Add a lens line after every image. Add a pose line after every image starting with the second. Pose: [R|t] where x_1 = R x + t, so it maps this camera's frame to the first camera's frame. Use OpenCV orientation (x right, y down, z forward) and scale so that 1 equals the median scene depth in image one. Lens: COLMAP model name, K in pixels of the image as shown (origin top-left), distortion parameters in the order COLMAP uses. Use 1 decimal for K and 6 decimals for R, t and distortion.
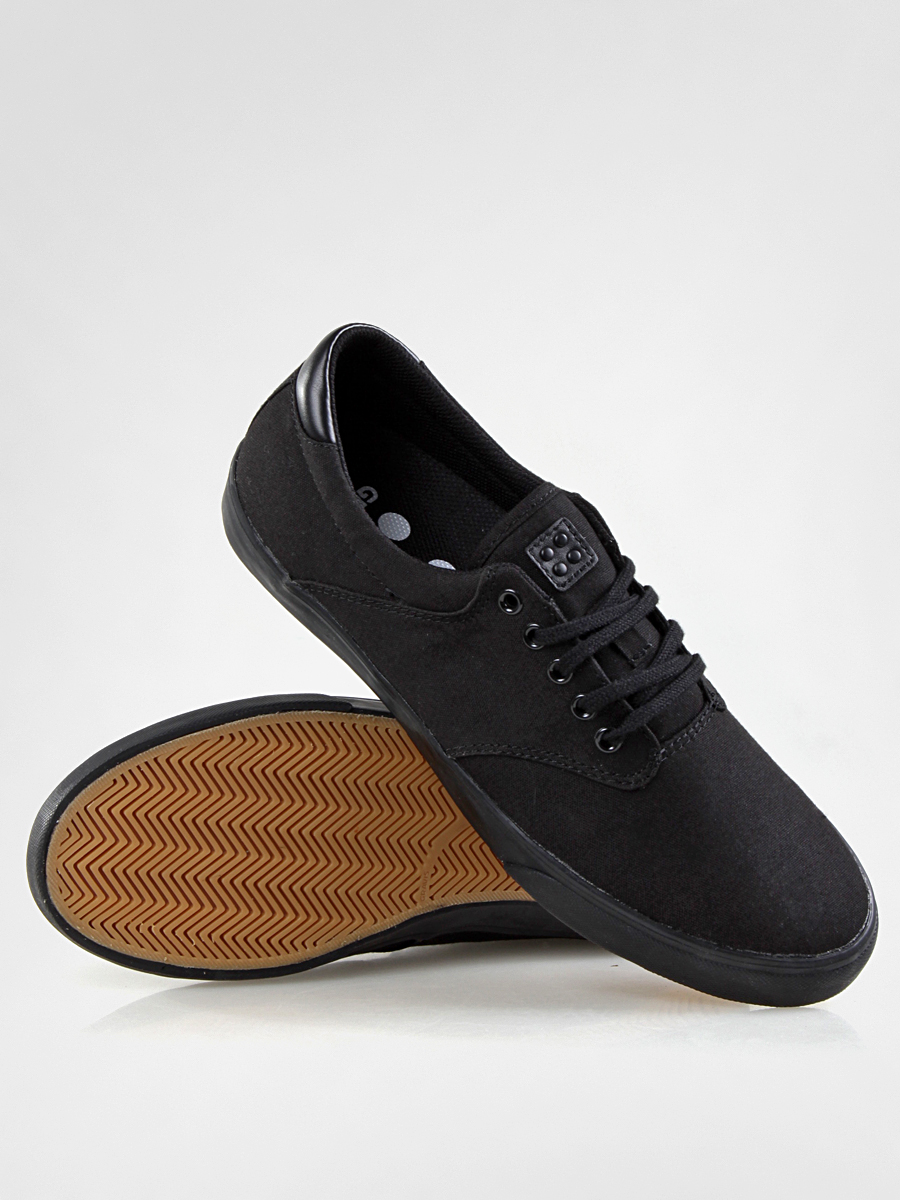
lens RADIAL K [[2949.5, 0, 450.0], [0, 2949.5, 600.0], [0, 0, 1]] dist [-0.994125, 41.461679]
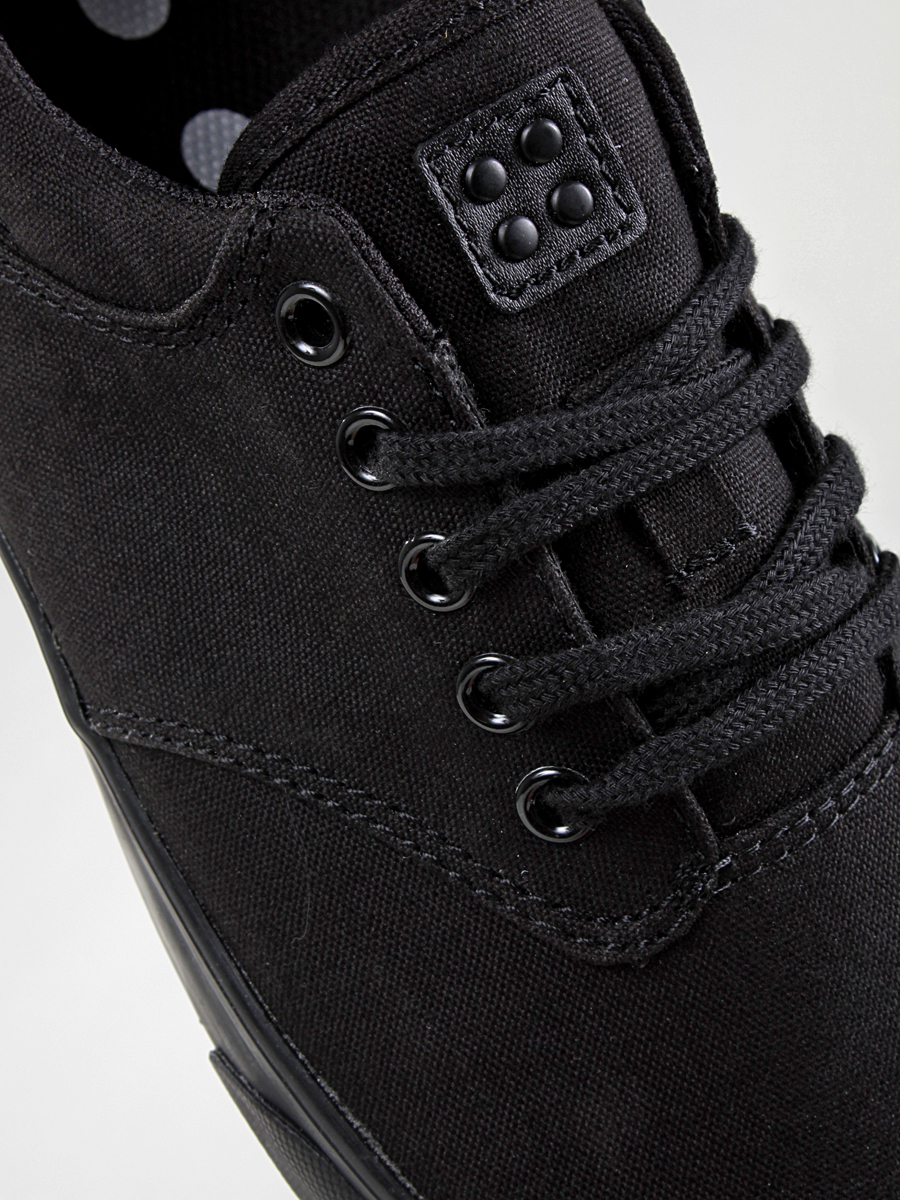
lens RADIAL K [[2949.5, 0, 450.0], [0, 2949.5, 600.0], [0, 0, 1]] dist [-0.994125, 41.461679]
pose [[0.980815, 0.190839, -0.039789, 0.050802], [-0.181728, 0.968949, 0.167670, -0.024414], [0.070551, -0.157222, 0.985040, 0.689905]]
